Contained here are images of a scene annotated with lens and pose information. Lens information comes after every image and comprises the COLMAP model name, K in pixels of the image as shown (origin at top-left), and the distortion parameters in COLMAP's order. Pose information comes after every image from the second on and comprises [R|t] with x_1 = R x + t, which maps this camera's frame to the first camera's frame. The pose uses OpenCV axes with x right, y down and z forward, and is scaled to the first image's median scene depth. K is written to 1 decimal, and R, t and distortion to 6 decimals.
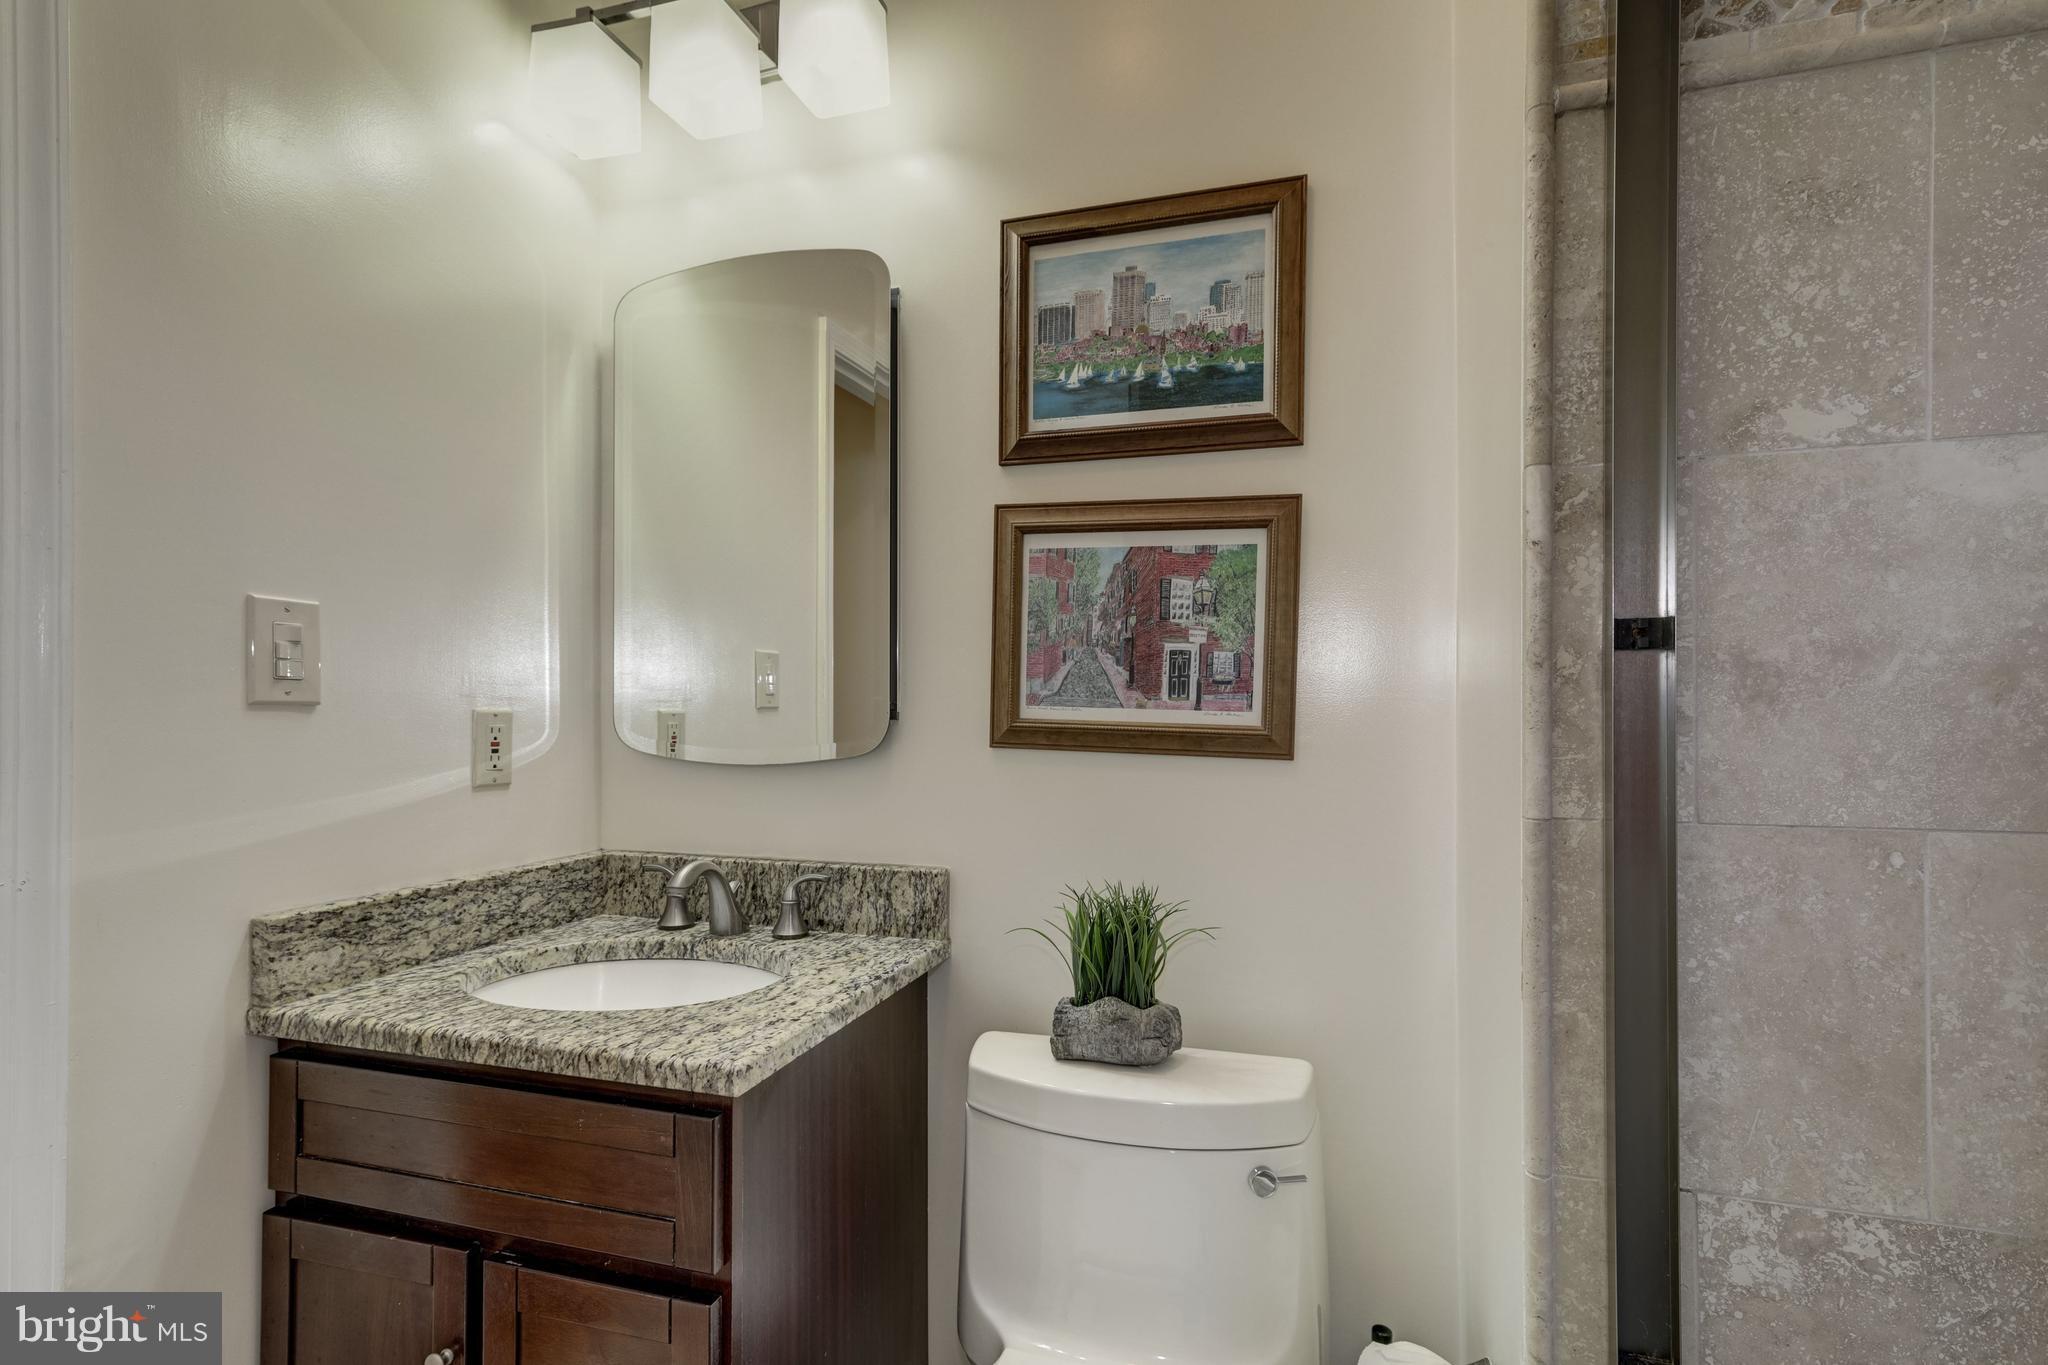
lens RADIAL K [[970.0, 0, 1025.1], [0, 970.0, 695.5], [0, 0, 1]] dist [0.001685, 0.000253]
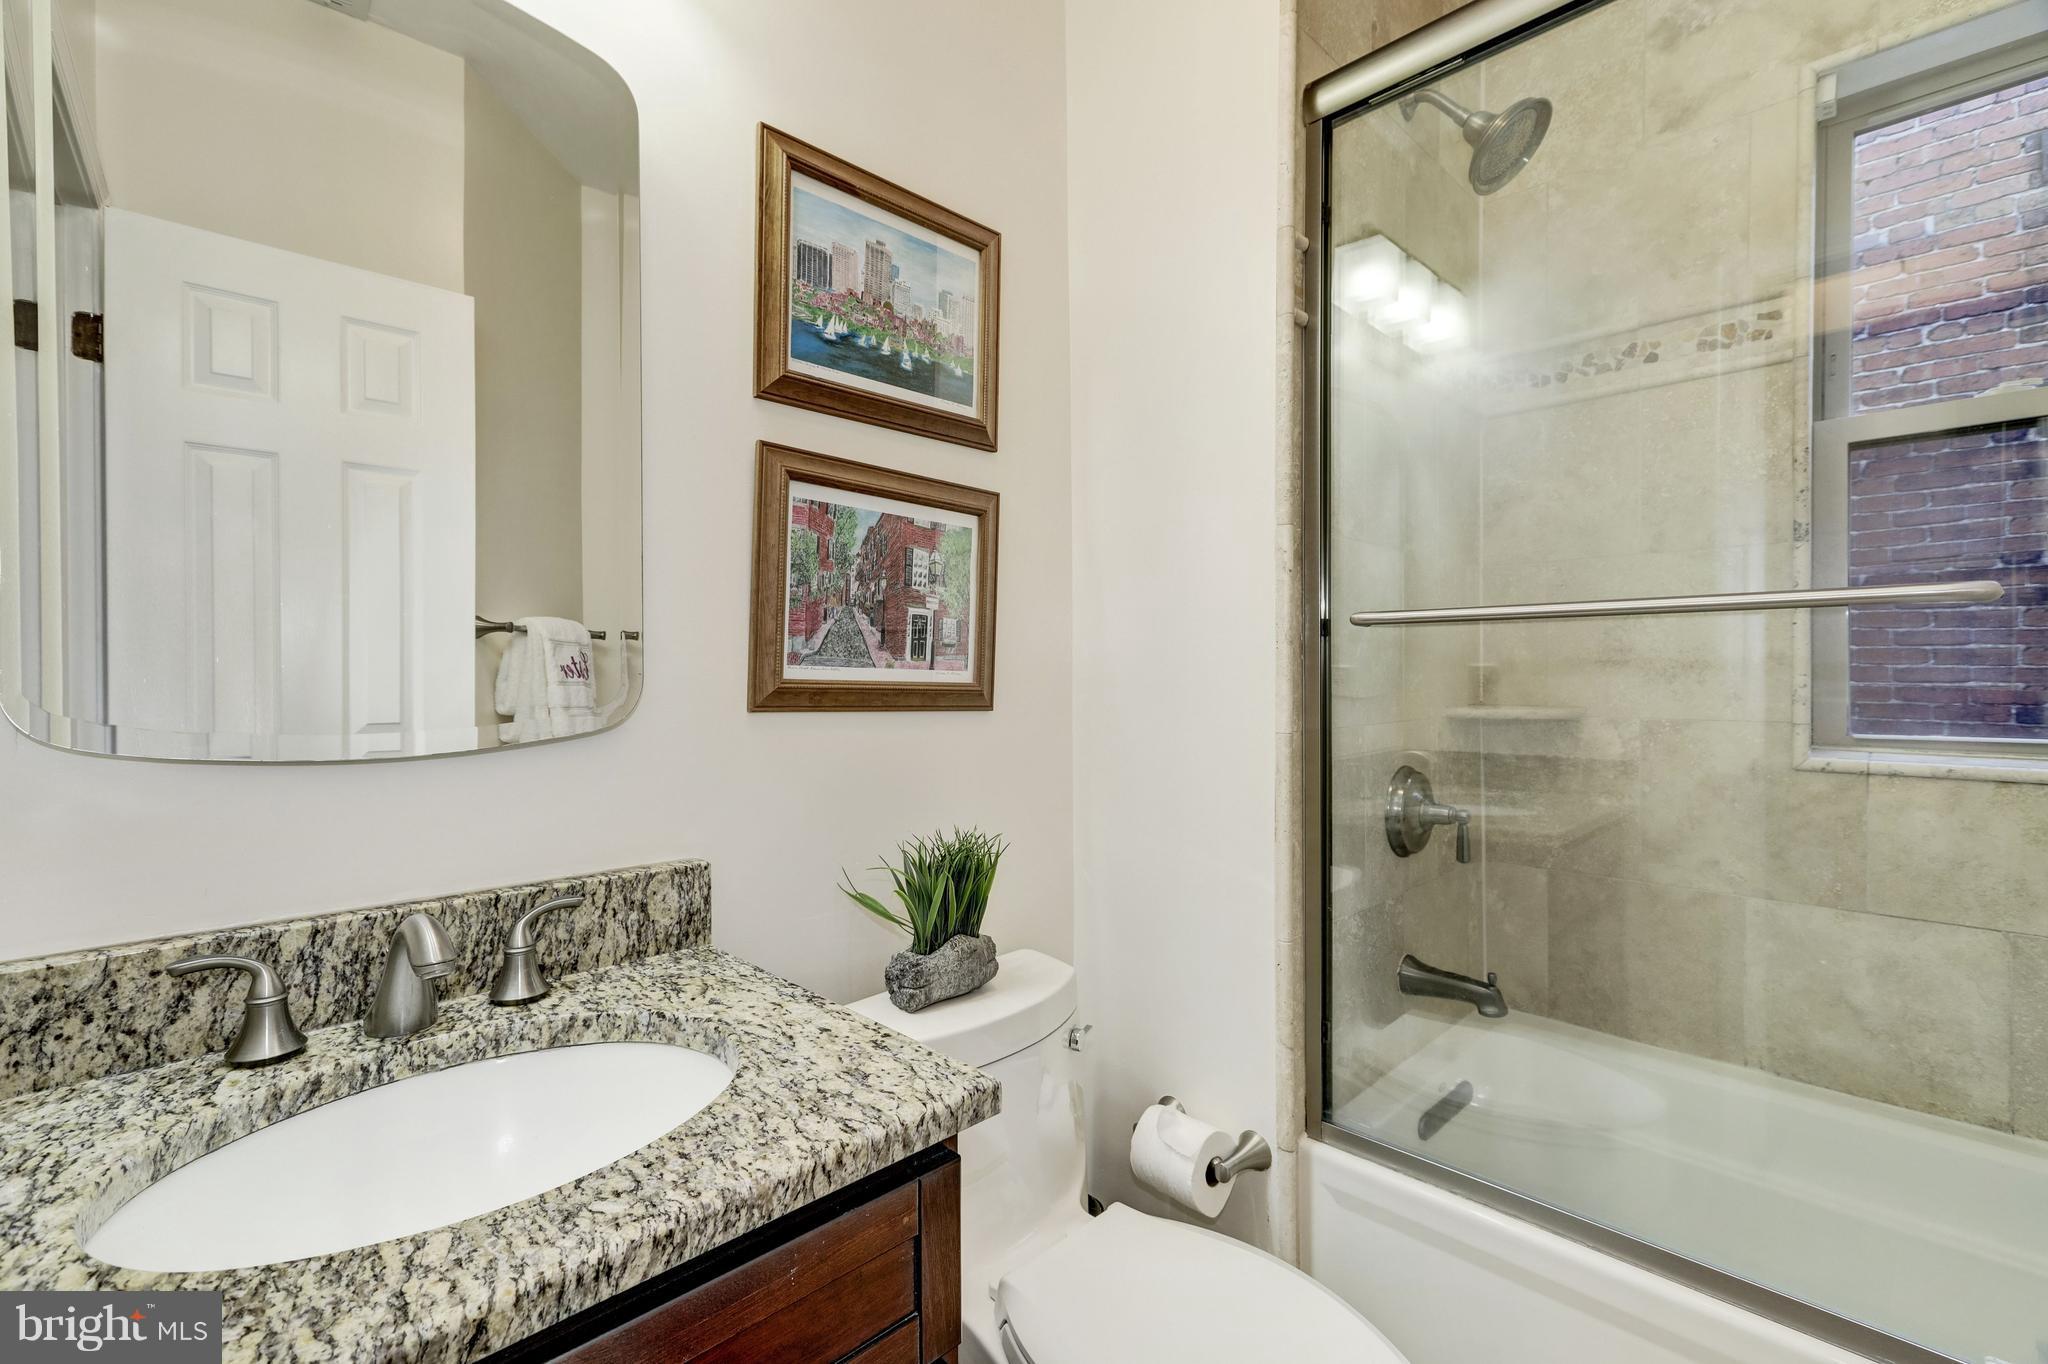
lens RADIAL K [[918.6, 0, 1026.1], [0, 918.6, 660.6], [0, 0, 1]] dist [0.009705, 0.000586]
pose [[0.478048, 0.006295, 0.878311, -0.678042], [-0.012786, 0.999918, -0.000208, 0.003476], [-0.878241, -0.011131, 0.478089, 0.389836]]
